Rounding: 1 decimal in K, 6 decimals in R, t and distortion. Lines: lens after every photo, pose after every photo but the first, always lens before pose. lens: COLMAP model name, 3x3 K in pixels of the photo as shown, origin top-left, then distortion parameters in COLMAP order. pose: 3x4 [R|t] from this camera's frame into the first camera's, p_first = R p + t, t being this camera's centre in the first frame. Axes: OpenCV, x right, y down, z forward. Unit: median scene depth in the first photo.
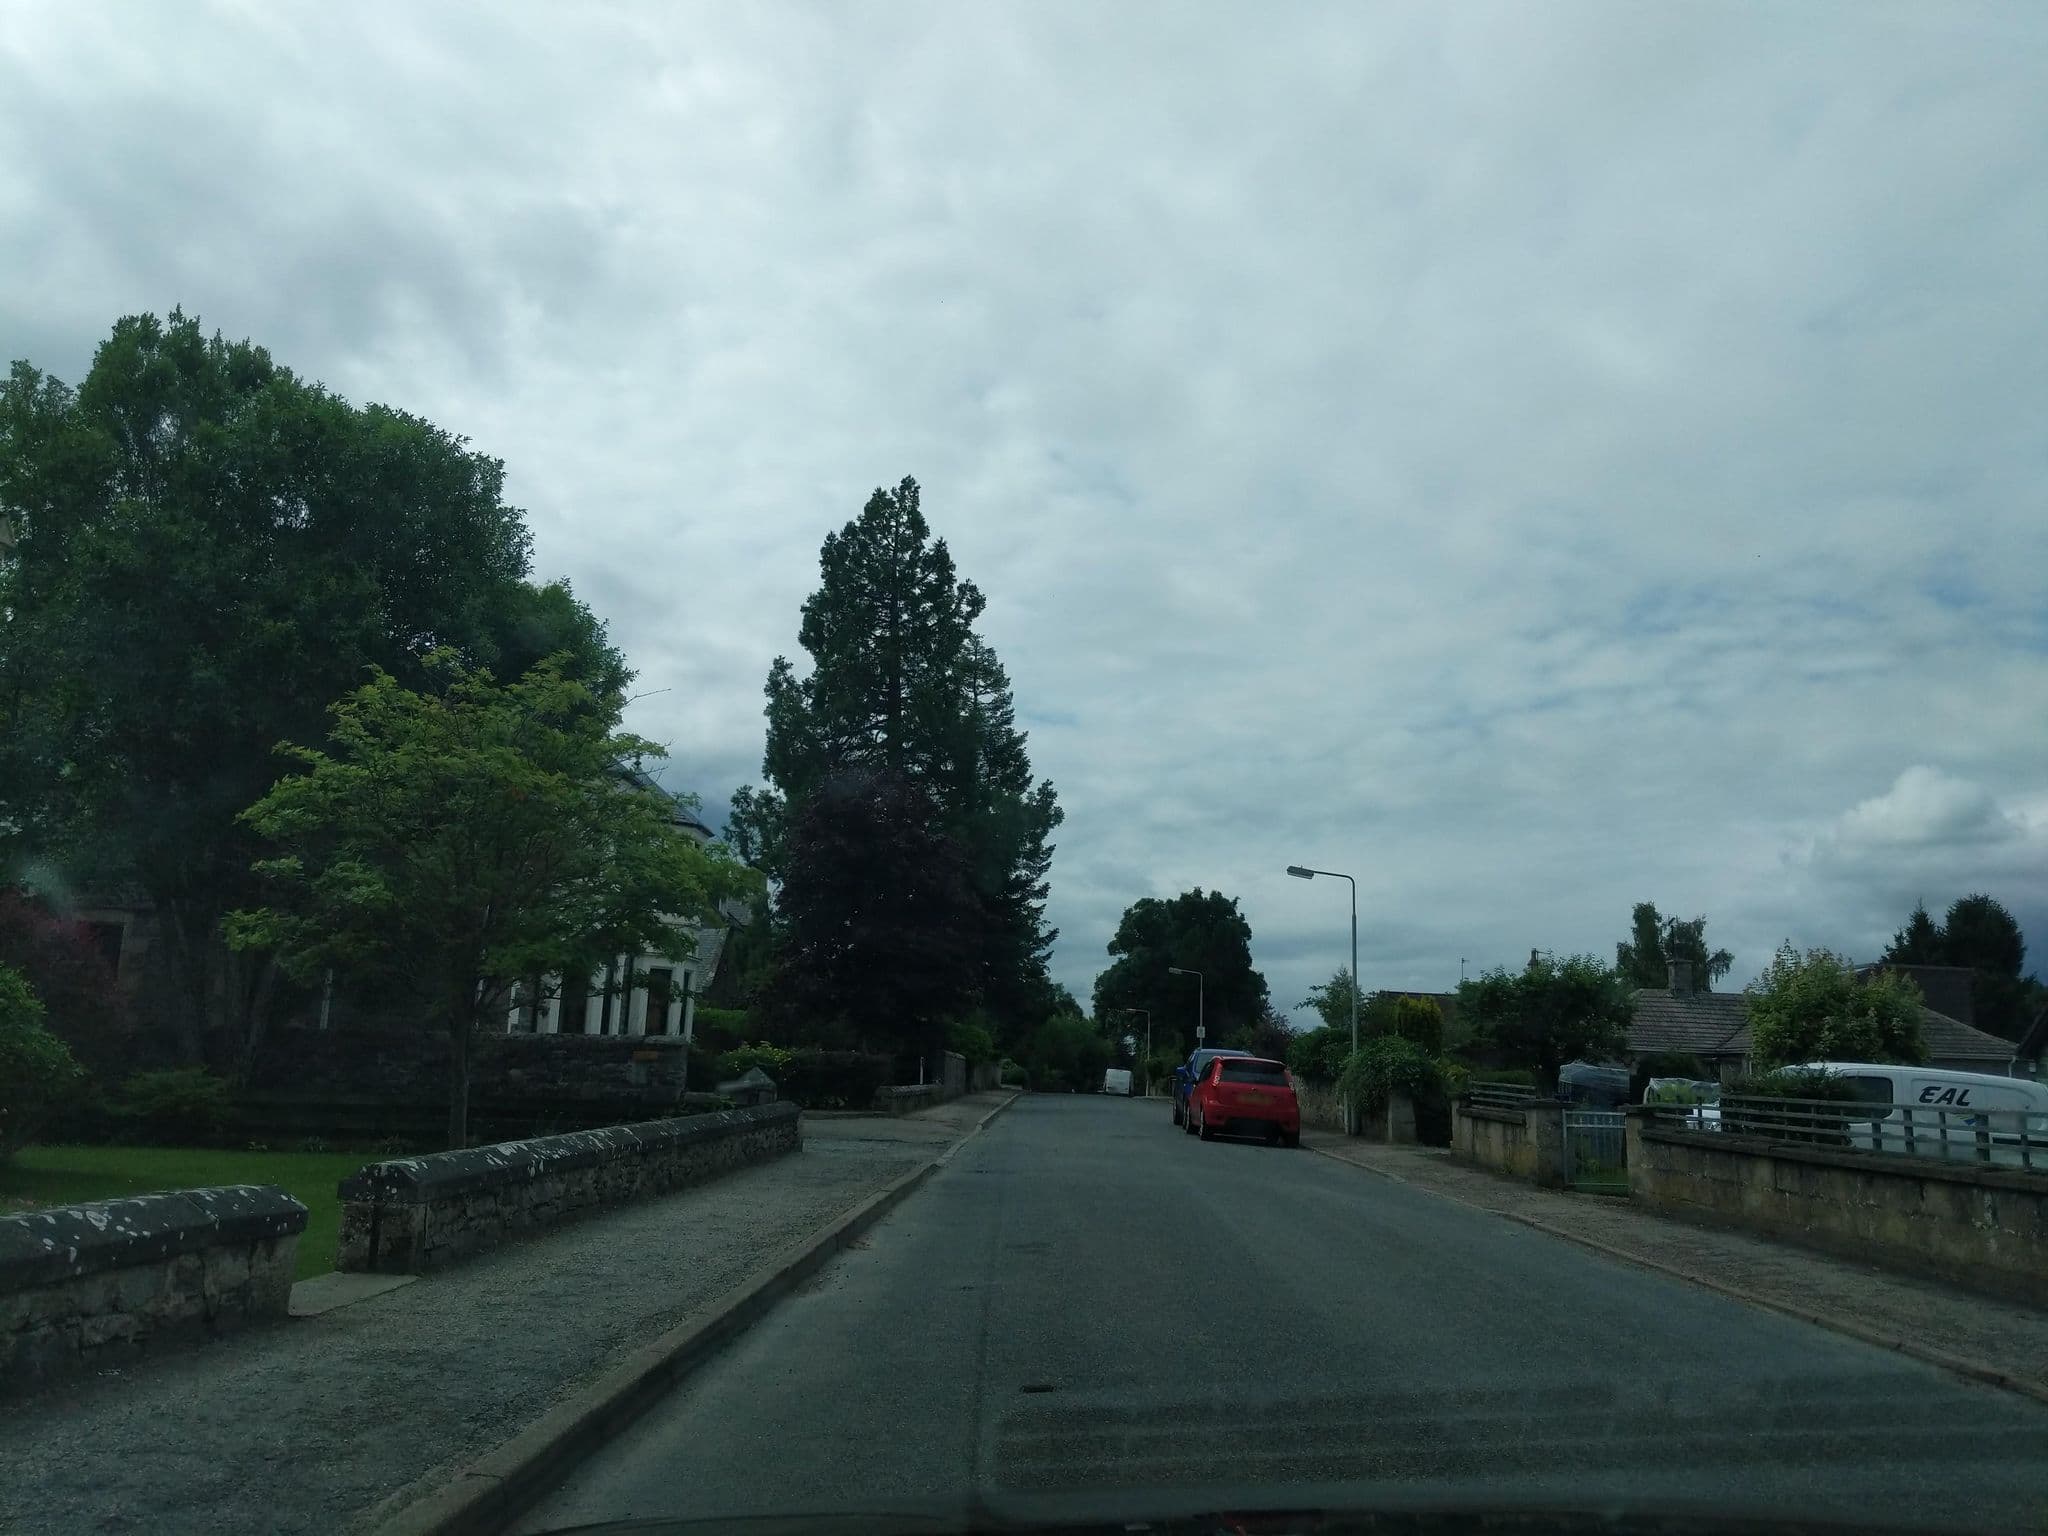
lens RADIAL K [[1585.6, 0, 1024.0], [0, 1585.6, 768.0], [0, 0, 1]] dist [0.004607, -0.004223]
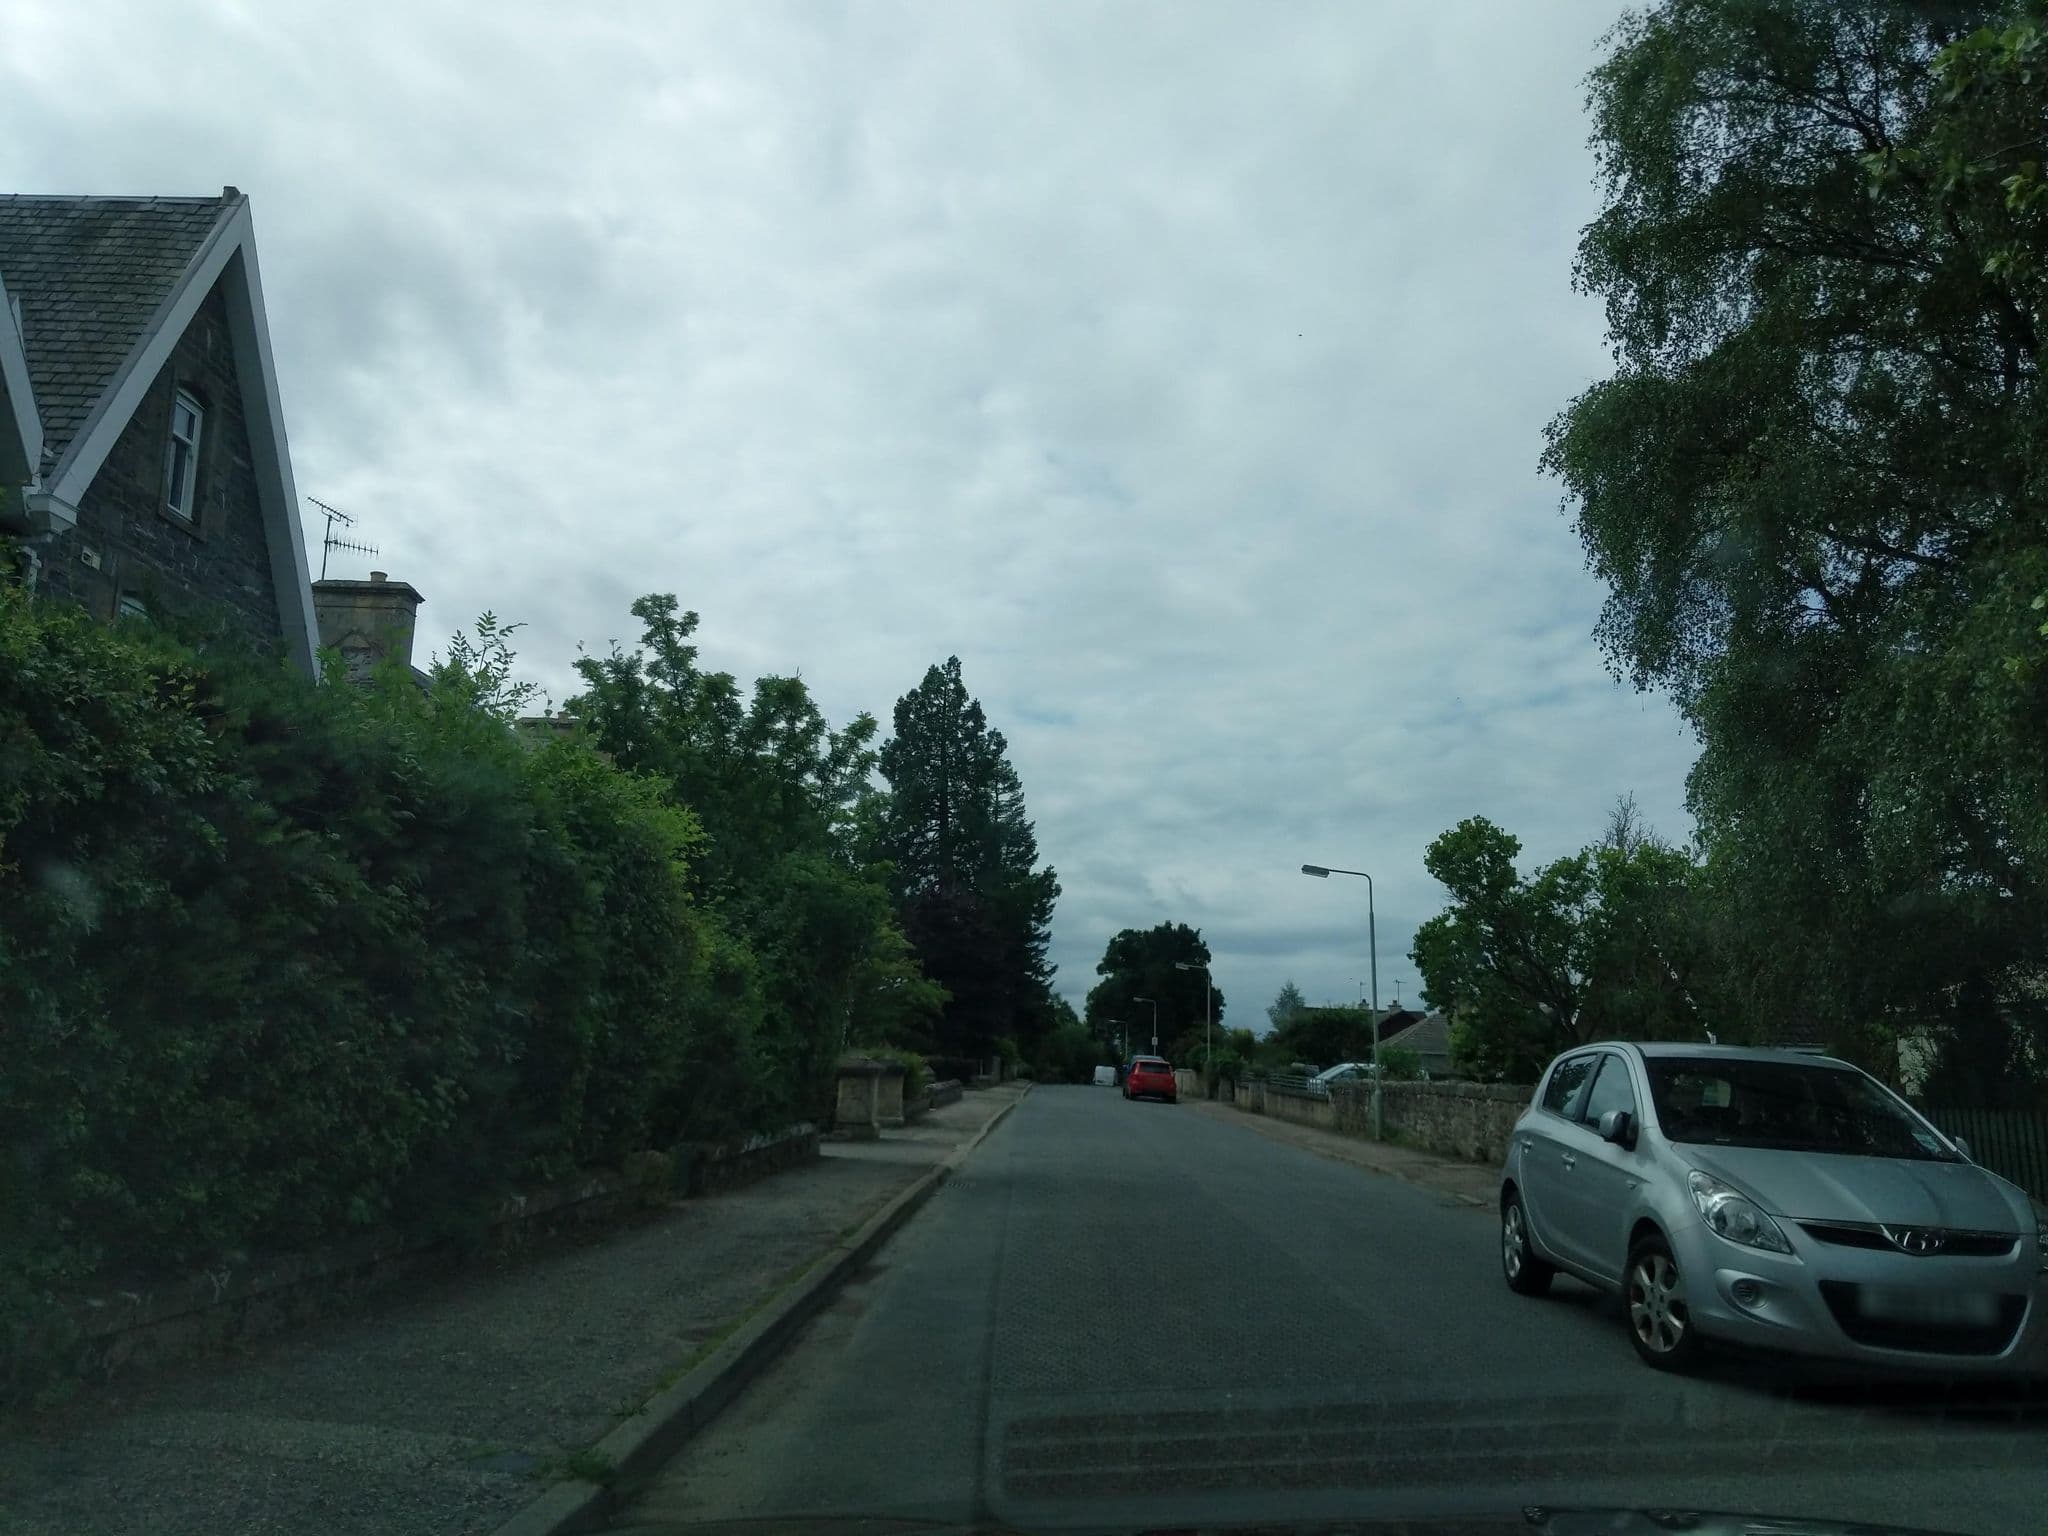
lens RADIAL K [[1583.6, 0, 1024.0], [0, 1583.6, 768.0], [0, 0, 1]] dist [0.043734, 0.003818]
pose [[0.999990, -0.003748, 0.002245, -0.005962], [0.003744, 0.999991, 0.001824, -0.041768], [-0.002251, -0.001815, 0.999996, -0.219194]]
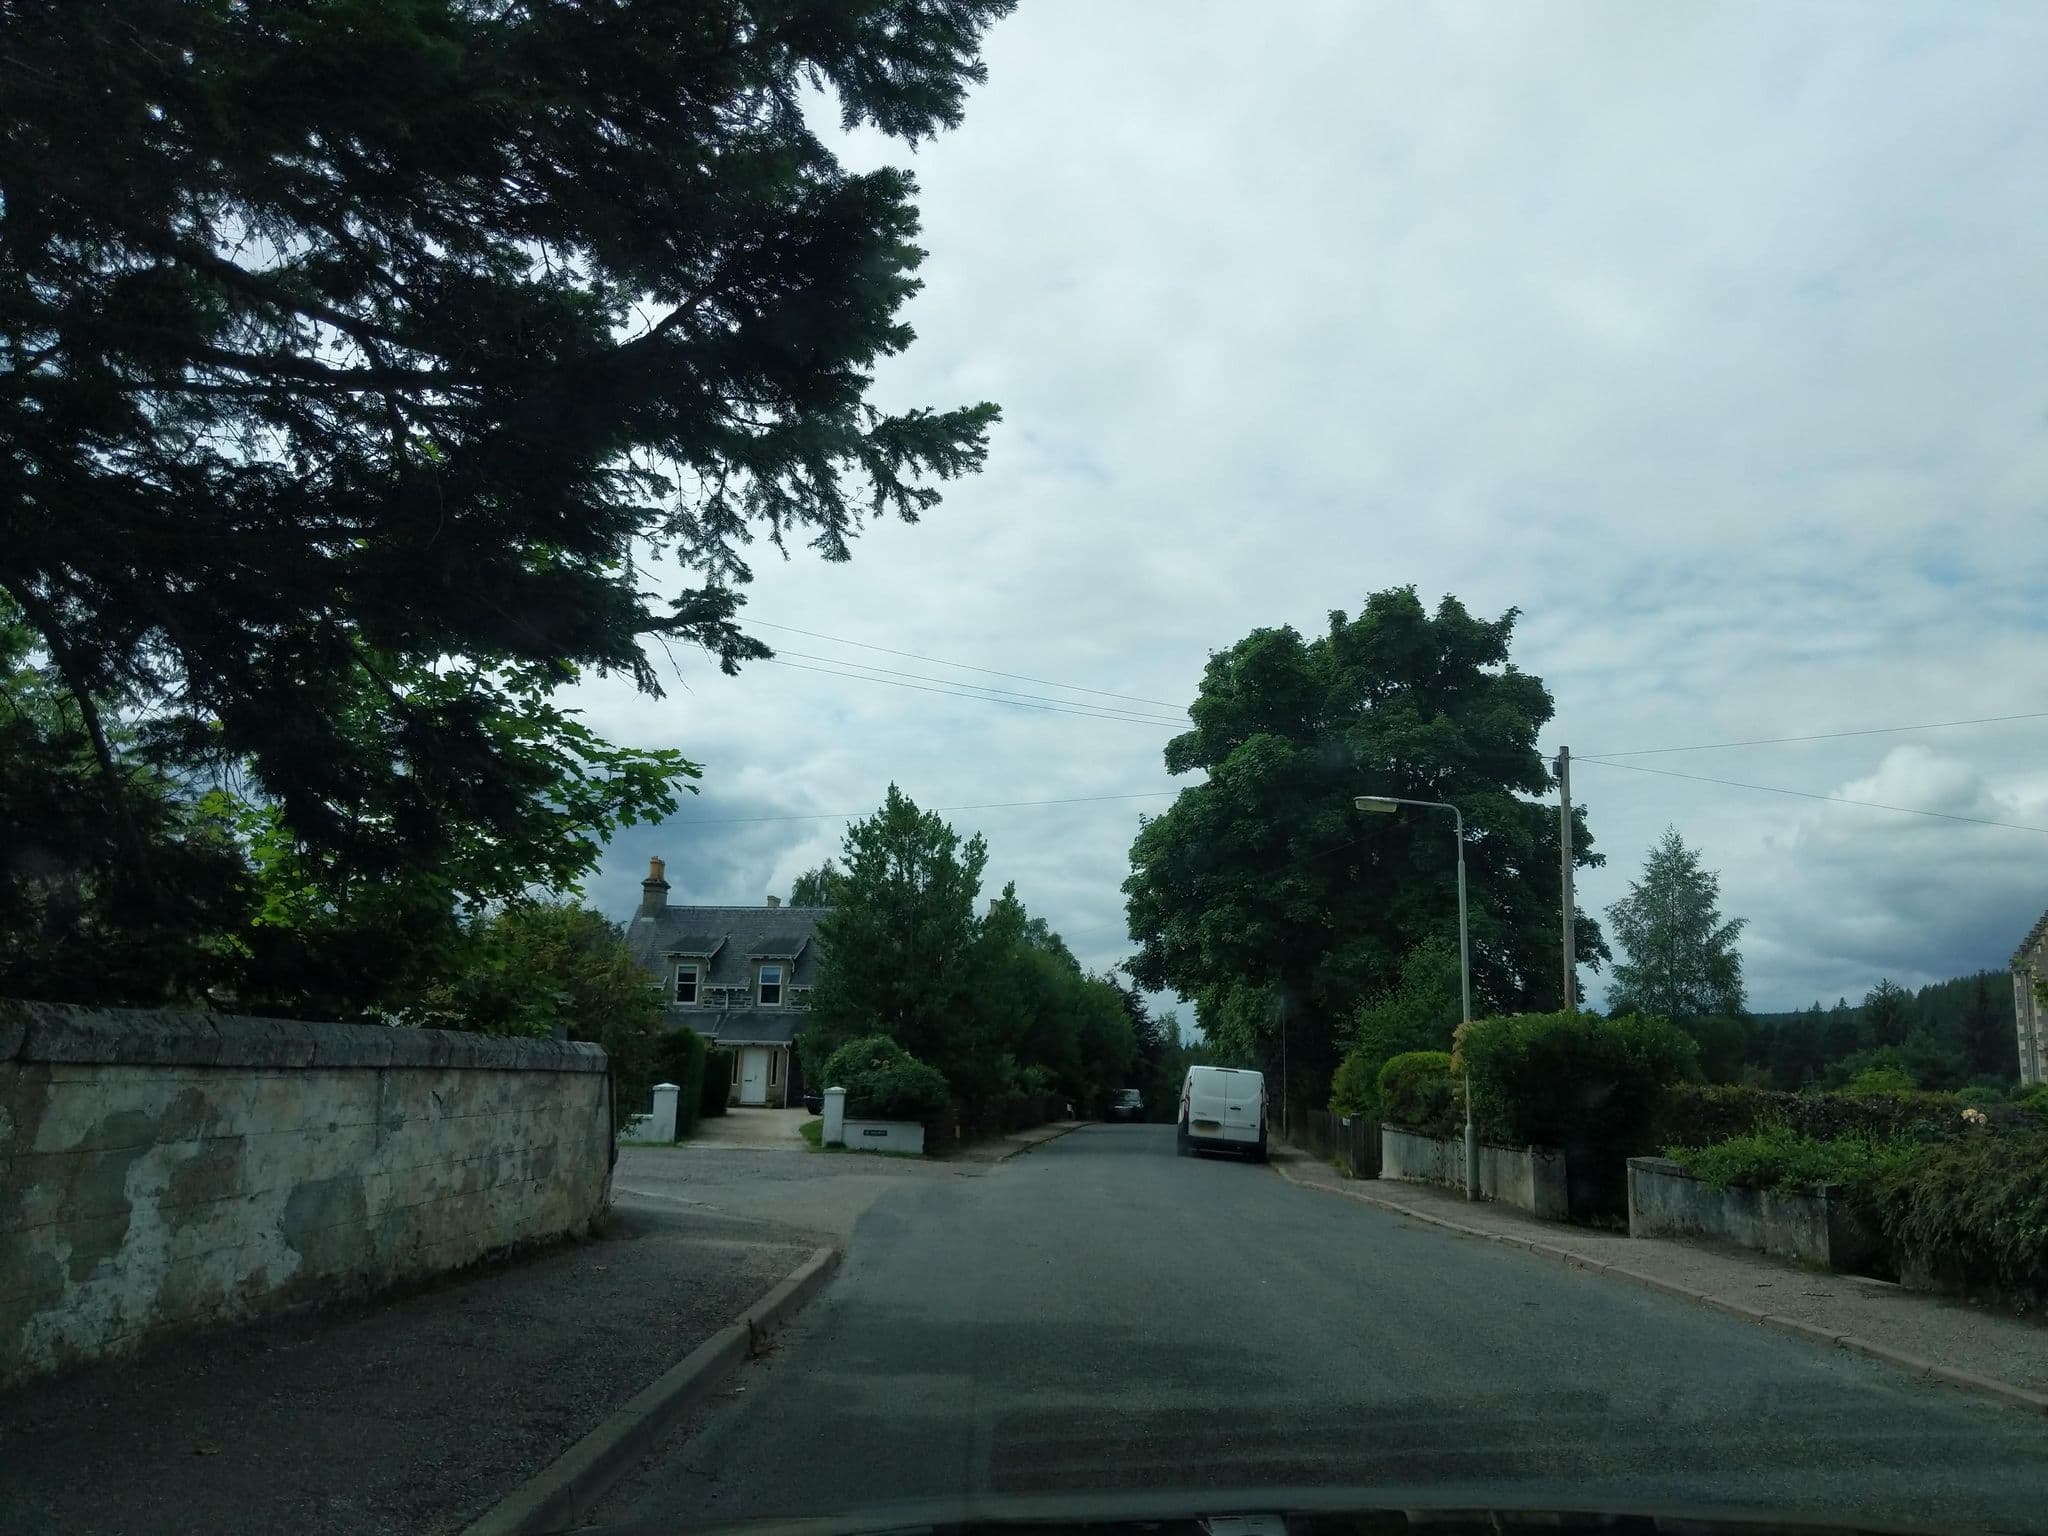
lens RADIAL K [[1583.6, 0, 1024.0], [0, 1583.6, 768.0], [0, 0, 1]] dist [0.043734, 0.003818]
pose [[0.999827, -0.011161, 0.014890, 0.012608], [0.011106, 0.999931, 0.003790, 0.115144], [-0.014931, -0.003624, 0.999882, 0.618642]]
